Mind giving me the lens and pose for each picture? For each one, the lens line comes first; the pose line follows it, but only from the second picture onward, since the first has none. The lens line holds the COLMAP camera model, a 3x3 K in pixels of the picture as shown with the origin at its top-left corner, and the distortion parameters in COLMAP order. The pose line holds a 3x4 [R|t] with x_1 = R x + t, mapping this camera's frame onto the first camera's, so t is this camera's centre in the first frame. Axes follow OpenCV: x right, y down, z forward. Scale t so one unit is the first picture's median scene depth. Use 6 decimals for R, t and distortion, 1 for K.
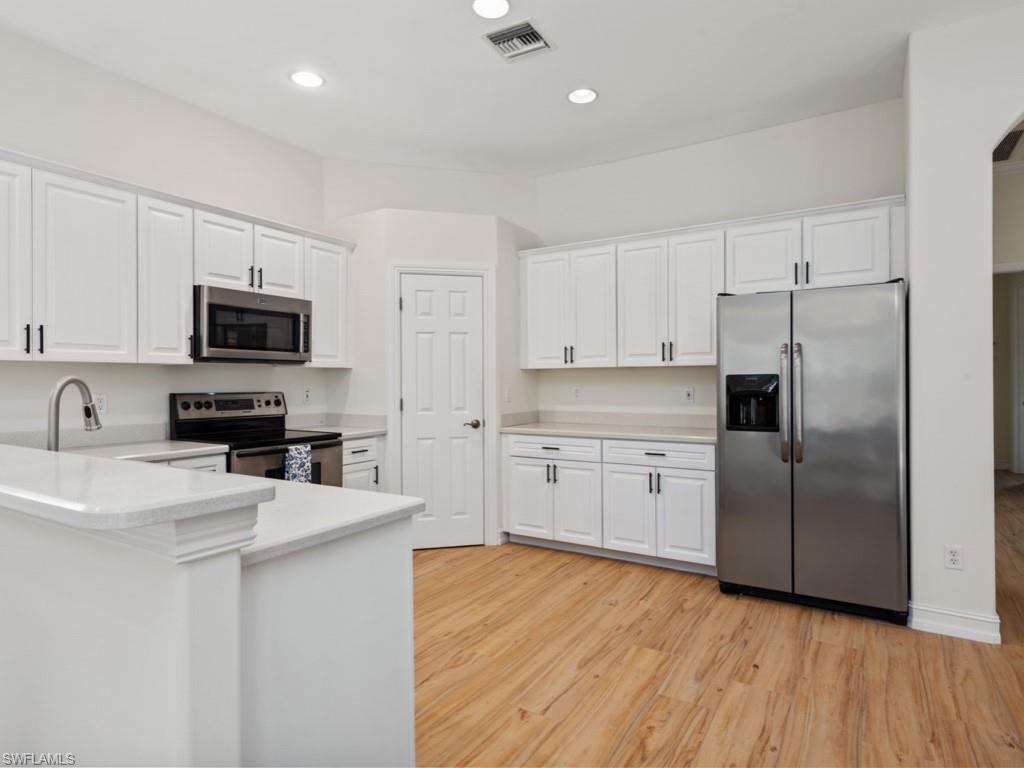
lens RADIAL K [[575.4, 0, 512.0], [0, 575.4, 384.0], [0, 0, 1]] dist [0.001052, 0.000180]
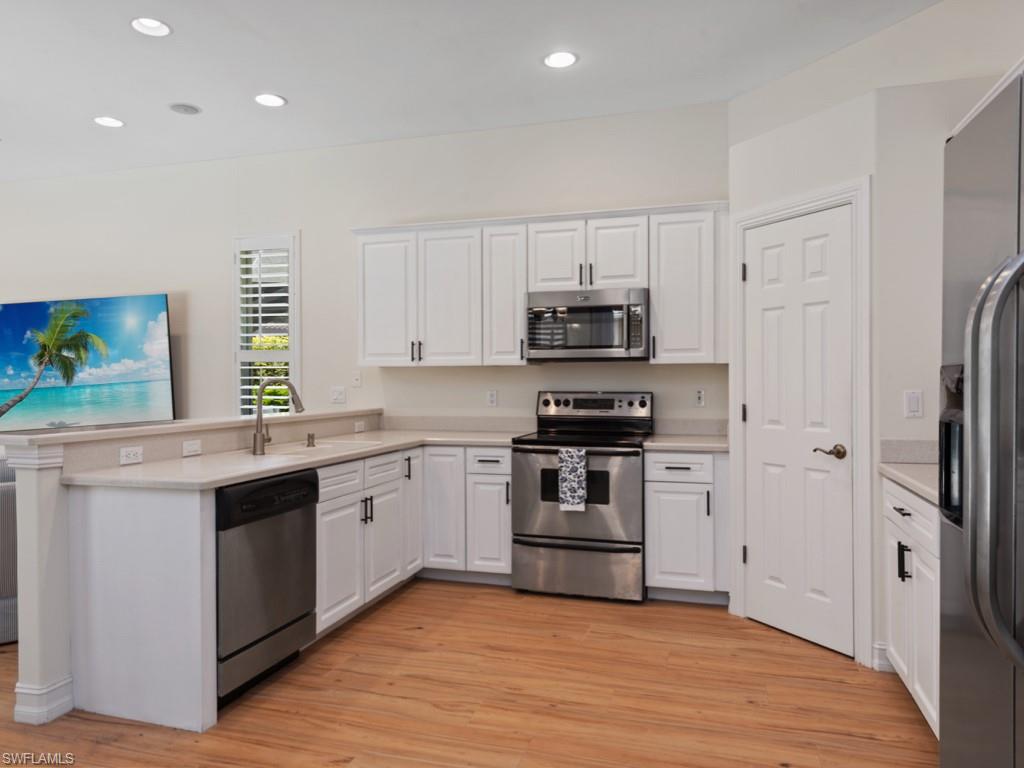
lens RADIAL K [[688.9, 0, 512.0], [0, 688.9, 384.0], [0, 0, 1]] dist [0.058063, -0.057983]
pose [[0.260034, 0.008228, -0.965565, 0.670610], [0.000060, 0.999964, 0.008538, -0.008978], [0.965600, -0.002278, 0.260024, 0.584245]]
